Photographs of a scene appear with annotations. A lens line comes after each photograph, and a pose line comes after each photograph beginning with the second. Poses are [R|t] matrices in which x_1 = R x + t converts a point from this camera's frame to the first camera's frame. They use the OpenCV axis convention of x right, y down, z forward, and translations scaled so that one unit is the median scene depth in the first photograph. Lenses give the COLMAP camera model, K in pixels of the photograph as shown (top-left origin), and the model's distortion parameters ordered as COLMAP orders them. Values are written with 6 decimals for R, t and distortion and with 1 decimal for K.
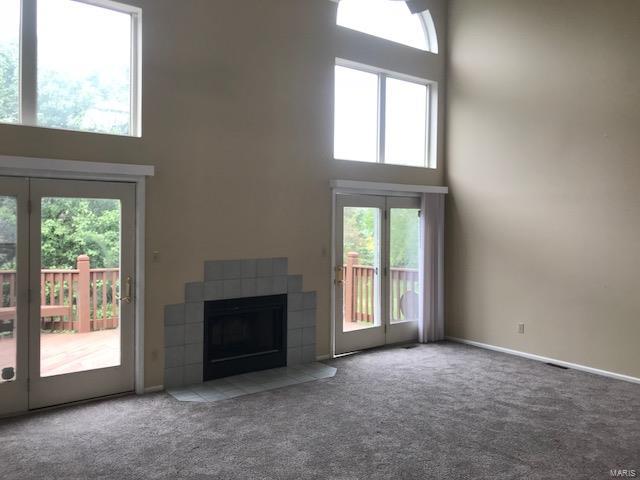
lens RADIAL K [[529.0, 0, 320.0], [0, 529.0, 240.0], [0, 0, 1]] dist [0.006178, 0.002786]
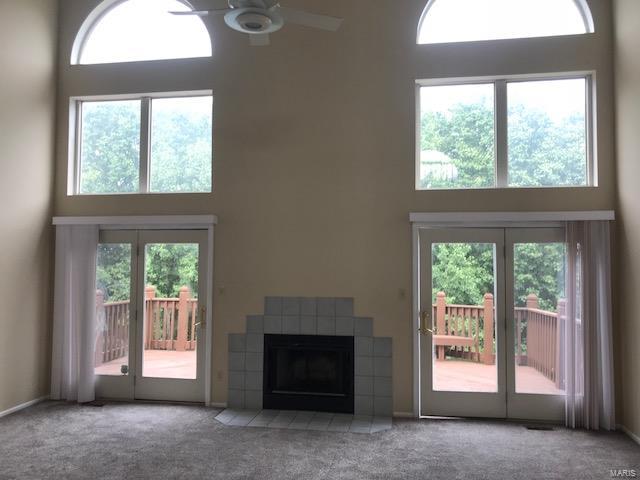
lens RADIAL K [[515.5, 0, 320.0], [0, 515.5, 240.0], [0, 0, 1]] dist [0.005141, 0.001829]
pose [[0.690090, -0.041359, -0.722541, 0.608007], [-0.024868, 0.996421, -0.080788, 0.005871], [0.723296, 0.073719, 0.686592, 0.323581]]
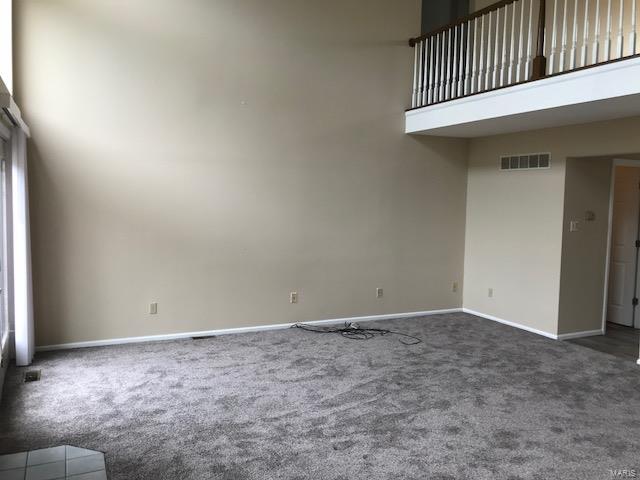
lens RADIAL K [[529.0, 0, 320.0], [0, 529.0, 240.0], [0, 0, 1]] dist [0.006178, 0.002786]
pose [[0.206395, -0.092078, 0.974127, -0.463897], [0.012510, 0.995729, 0.091470, -0.024546], [-0.978389, -0.006693, 0.206666, 0.646790]]
